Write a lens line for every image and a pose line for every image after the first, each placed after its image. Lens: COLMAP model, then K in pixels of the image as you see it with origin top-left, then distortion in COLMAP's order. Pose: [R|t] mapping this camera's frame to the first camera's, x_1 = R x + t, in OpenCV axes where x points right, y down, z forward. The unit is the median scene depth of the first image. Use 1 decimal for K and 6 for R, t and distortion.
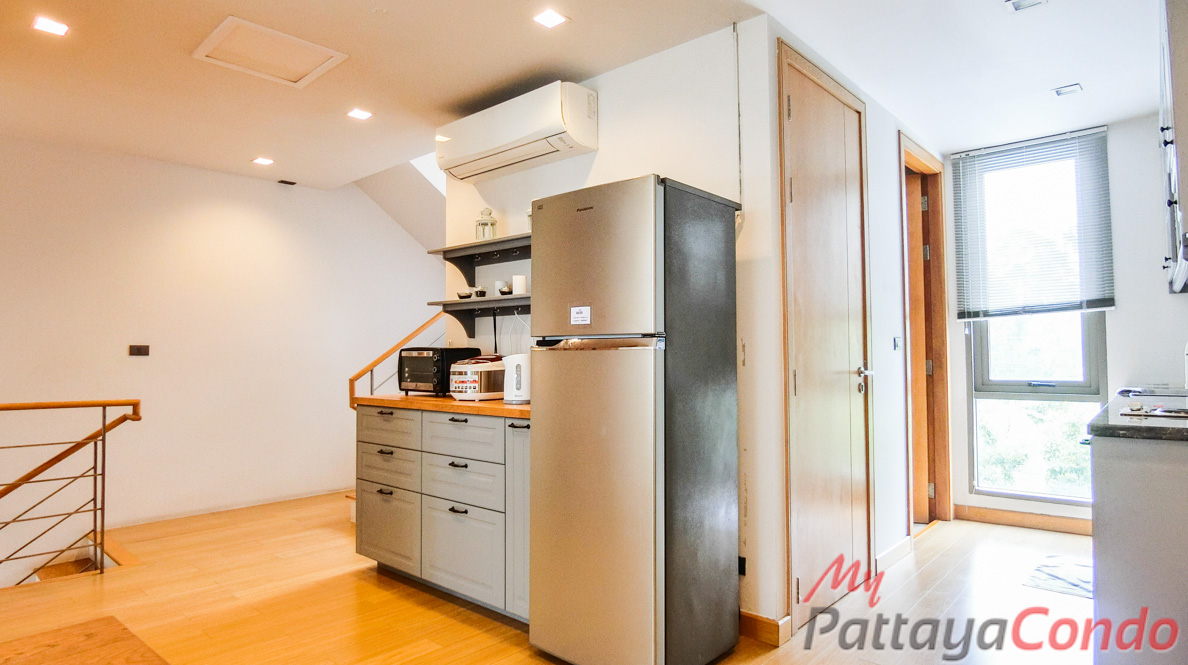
lens RADIAL K [[652.8, 0, 584.4], [0, 652.8, 333.2], [0, 0, 1]] dist [-0.002424, -0.001658]
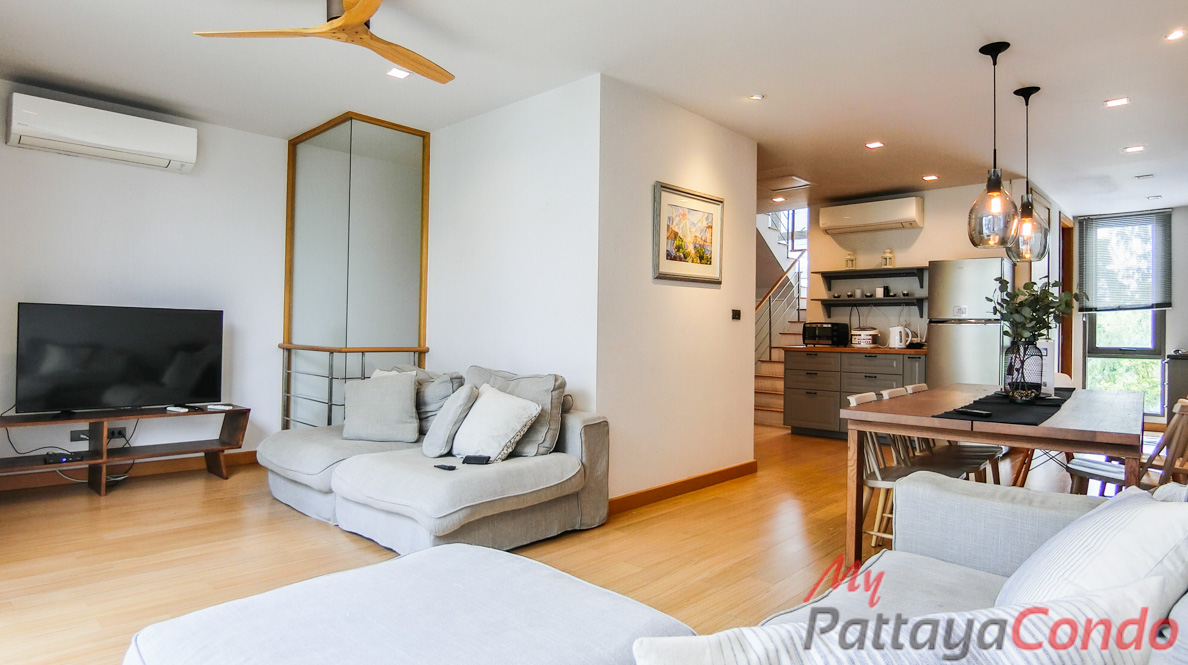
lens RADIAL K [[652.8, 0, 603.8], [0, 652.8, 330.2], [0, 0, 1]] dist [-0.002424, -0.001658]
pose [[0.999783, 0.018197, -0.010117, -0.760895], [-0.017899, 0.999425, 0.028804, -0.000191], [0.010635, -0.028617, 0.999534, -0.849329]]
